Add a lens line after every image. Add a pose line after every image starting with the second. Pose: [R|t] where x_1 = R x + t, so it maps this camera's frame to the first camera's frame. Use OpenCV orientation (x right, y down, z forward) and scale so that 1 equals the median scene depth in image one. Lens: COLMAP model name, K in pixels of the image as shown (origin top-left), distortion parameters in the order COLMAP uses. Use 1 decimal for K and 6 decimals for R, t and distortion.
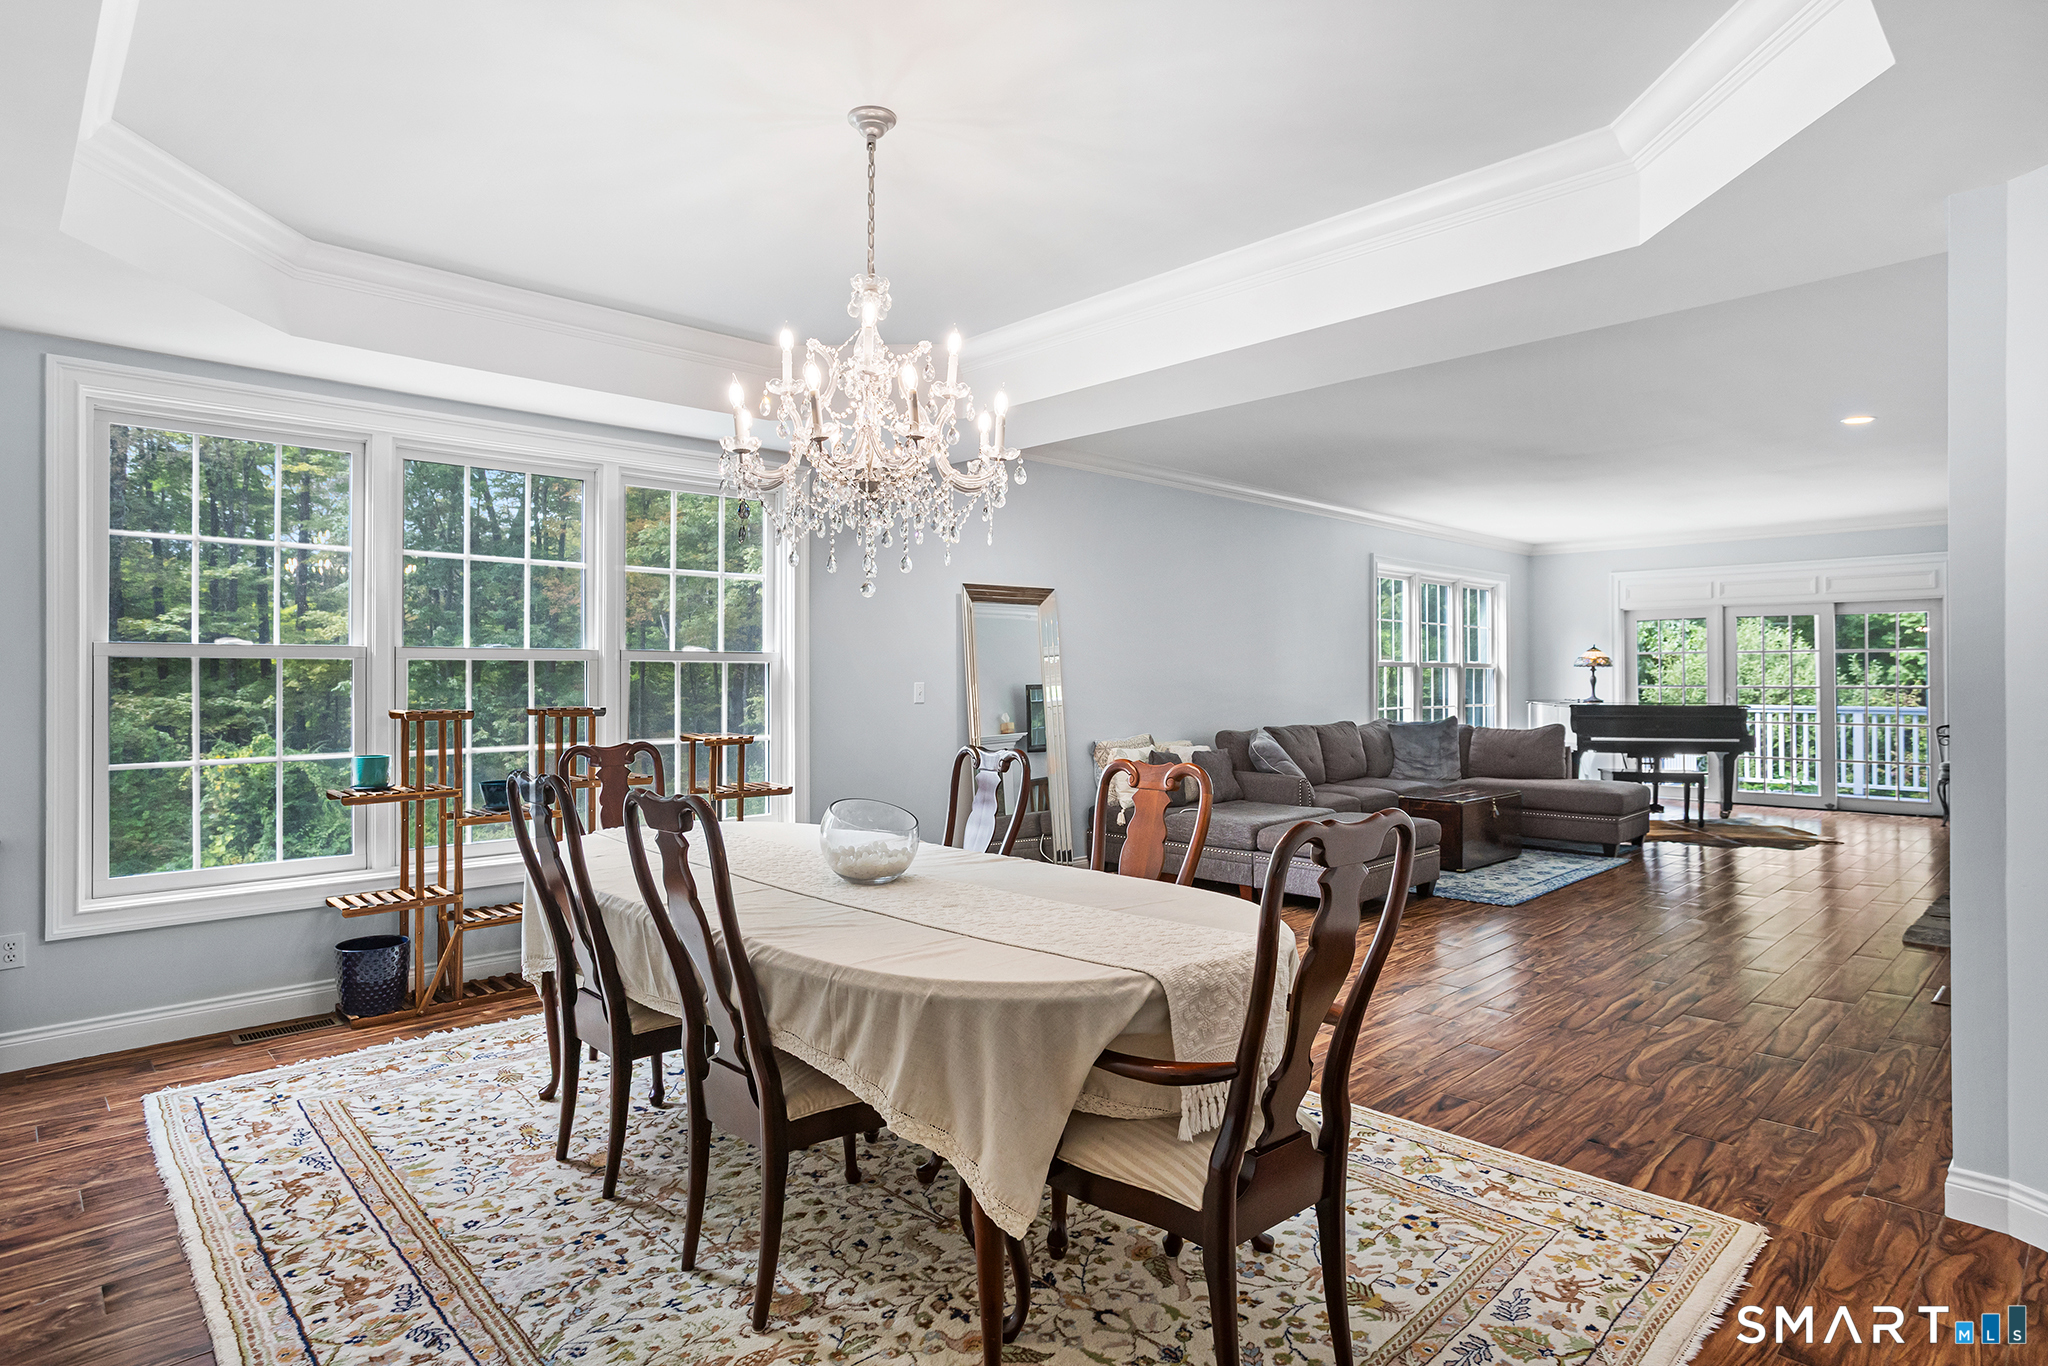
lens RADIAL K [[1090.2, 0, 1022.5], [0, 1090.2, 673.5], [0, 0, 1]] dist [-0.020506, 0.007563]
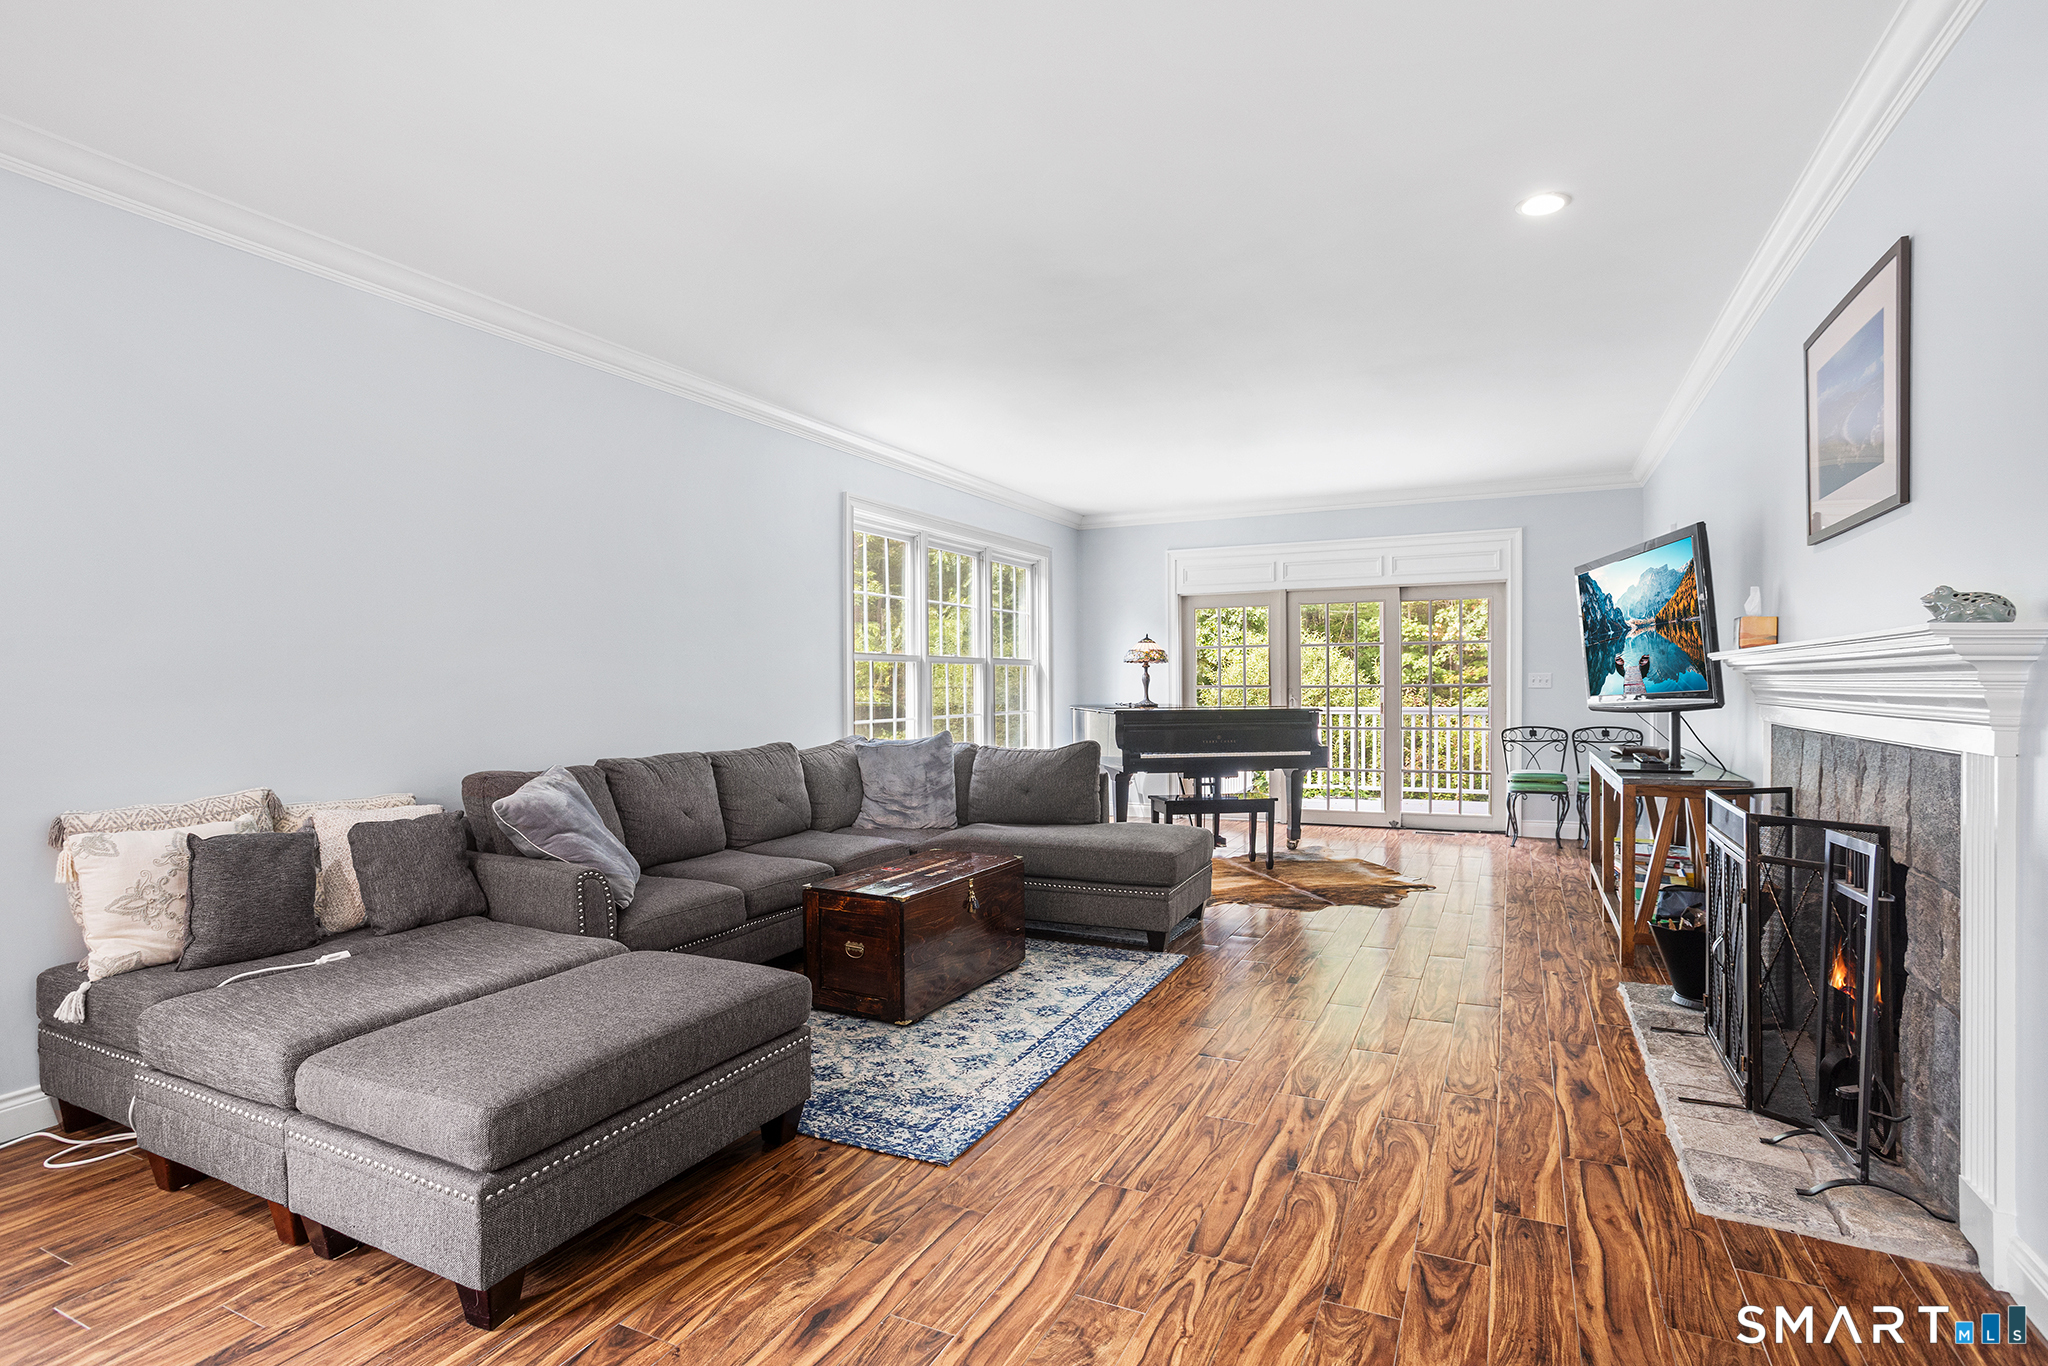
lens RADIAL K [[991.2, 0, 1025.5], [0, 991.2, 689.9], [0, 0, 1]] dist [0.003353, 0.001834]
pose [[0.940967, -0.006877, 0.338429, 0.219617], [0.004935, 0.999966, 0.006598, 0.009712], [-0.338463, -0.004538, 0.940969, 0.385386]]
